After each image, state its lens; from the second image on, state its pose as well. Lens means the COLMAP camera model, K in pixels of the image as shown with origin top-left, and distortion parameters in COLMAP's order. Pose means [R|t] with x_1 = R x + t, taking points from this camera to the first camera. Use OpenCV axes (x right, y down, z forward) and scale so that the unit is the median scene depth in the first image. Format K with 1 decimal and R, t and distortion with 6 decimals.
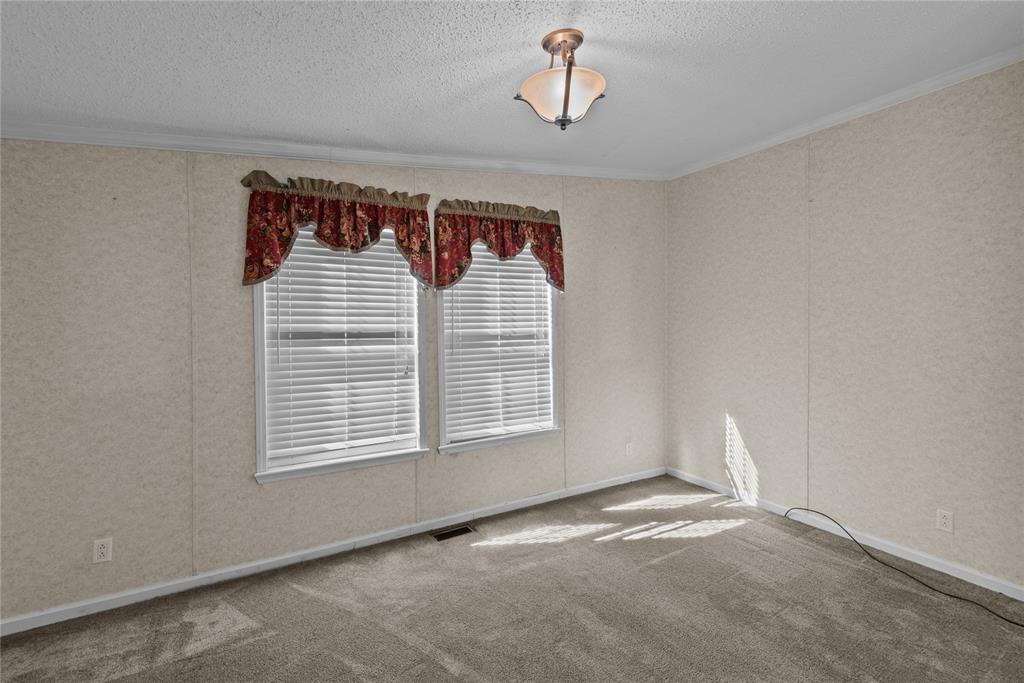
lens RADIAL K [[467.4, 0, 513.1], [0, 467.4, 325.5], [0, 0, 1]] dist [0.019068, -0.000526]
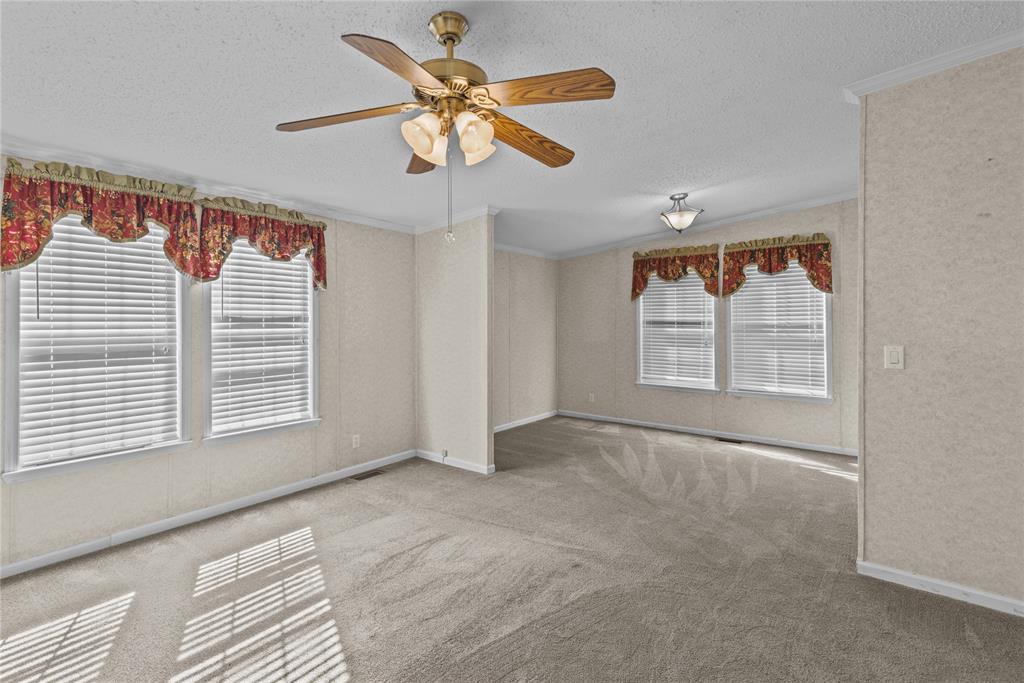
lens RADIAL K [[476.0, 0, 509.4], [0, 476.0, 315.7], [0, 0, 1]] dist [0.017009, -0.000213]
pose [[0.390352, -0.003666, -0.920658, 1.132881], [-0.007383, 0.999947, -0.007113, 0.008765], [0.920636, 0.009574, 0.390305, -0.401529]]
